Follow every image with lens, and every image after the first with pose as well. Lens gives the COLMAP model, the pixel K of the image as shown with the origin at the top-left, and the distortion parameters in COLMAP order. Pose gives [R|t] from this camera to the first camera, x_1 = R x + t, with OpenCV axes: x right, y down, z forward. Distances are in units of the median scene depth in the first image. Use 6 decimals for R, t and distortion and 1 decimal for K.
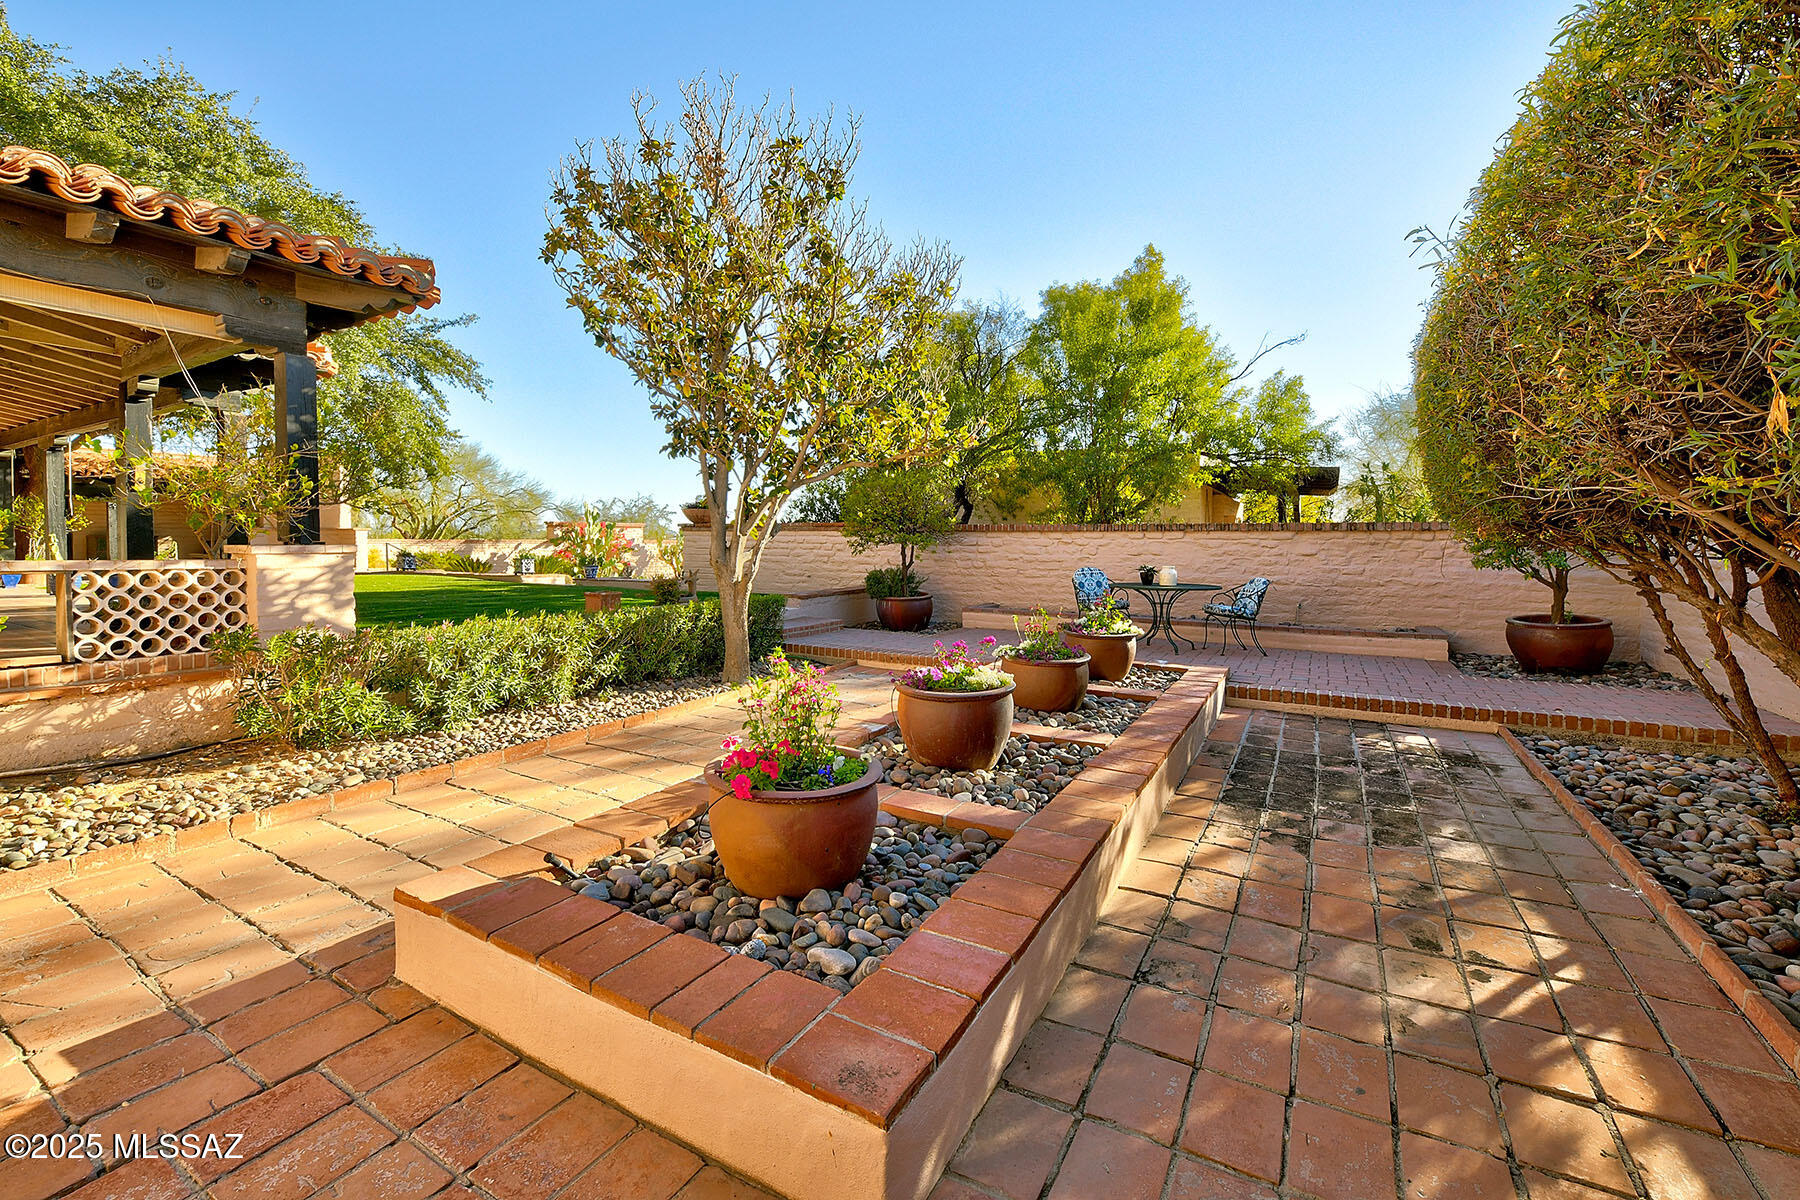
lens RADIAL K [[738.7, 0, 897.7], [0, 738.7, 600.4], [0, 0, 1]] dist [-0.001900, -0.000322]
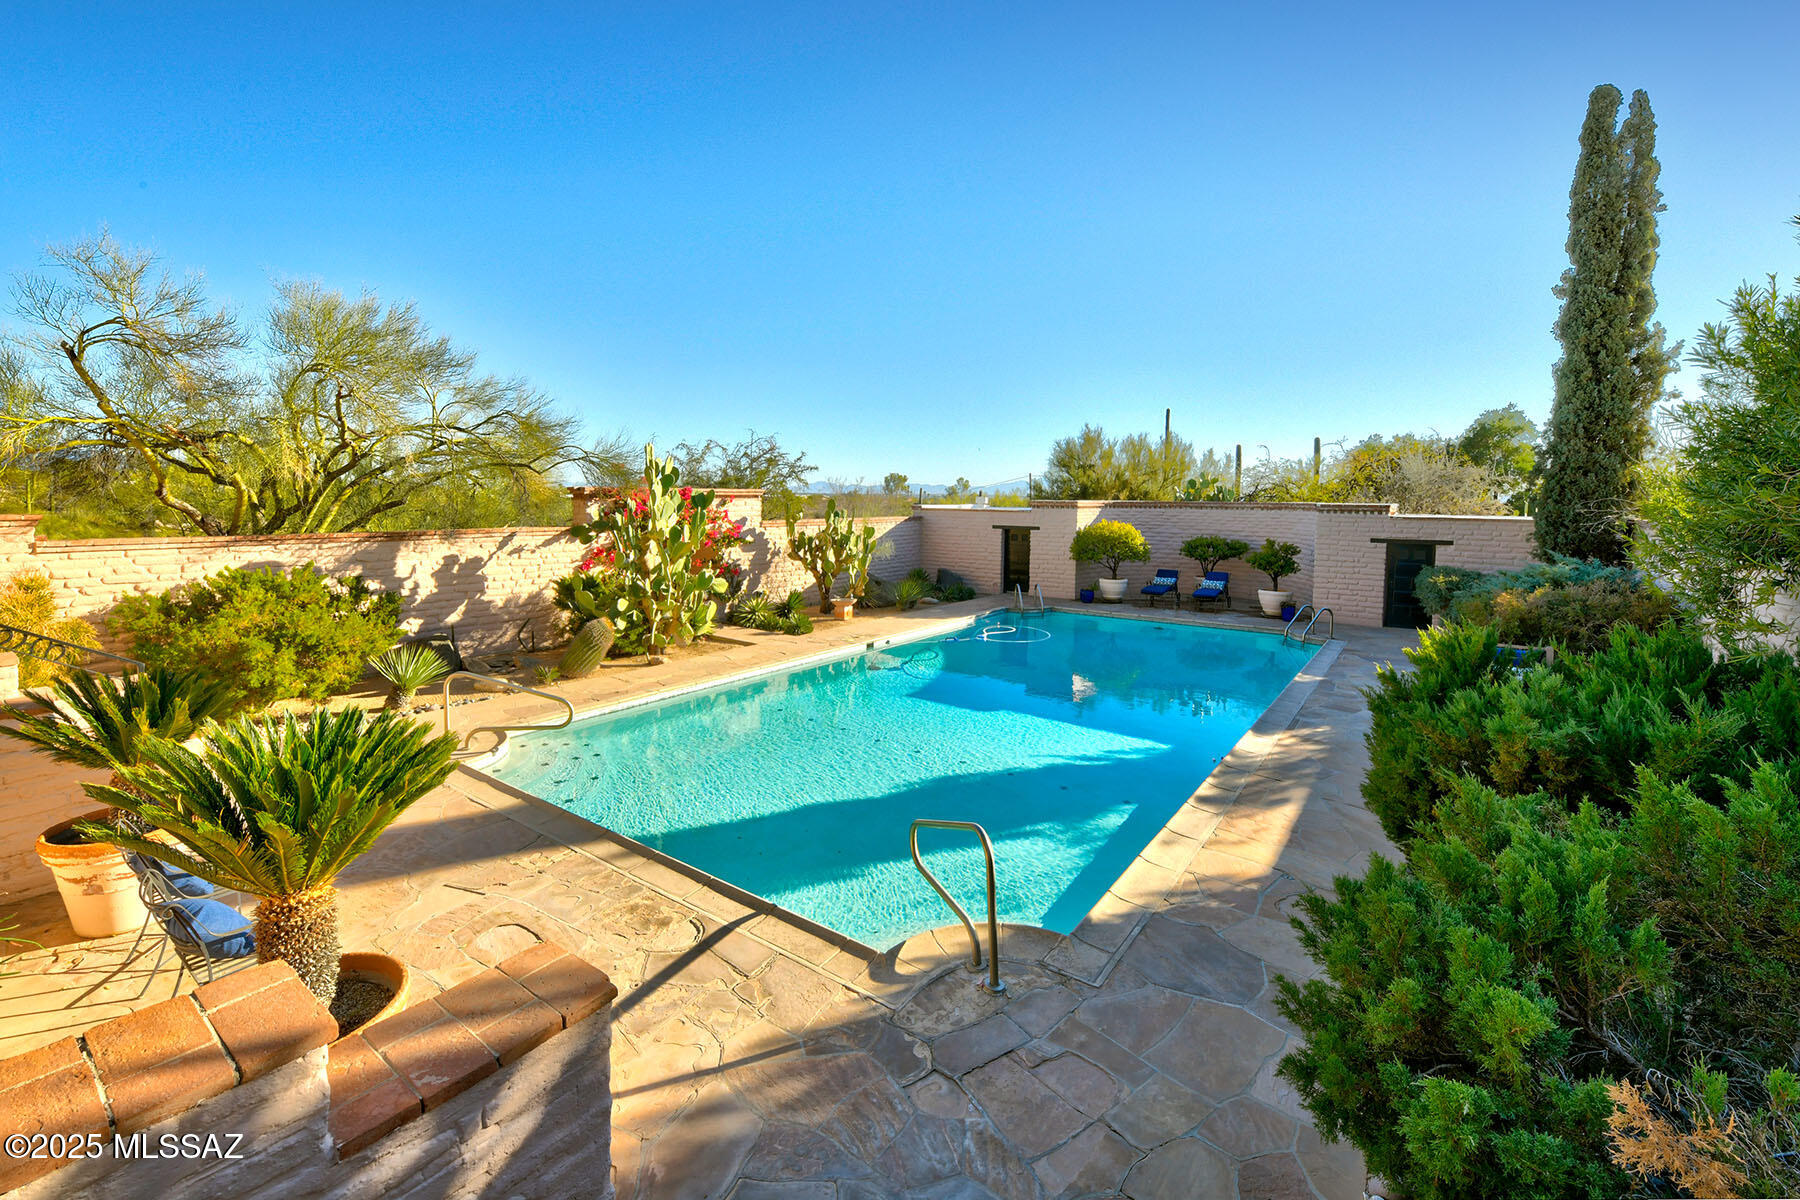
lens RADIAL K [[738.7, 0, 902.0], [0, 738.7, 598.9], [0, 0, 1]] dist [-0.001900, -0.000322]
pose [[0.994176, 0.025347, -0.104746, -0.206138], [-0.019526, 0.998227, 0.056230, -0.063276], [0.105985, -0.053857, 0.992908, 0.529488]]
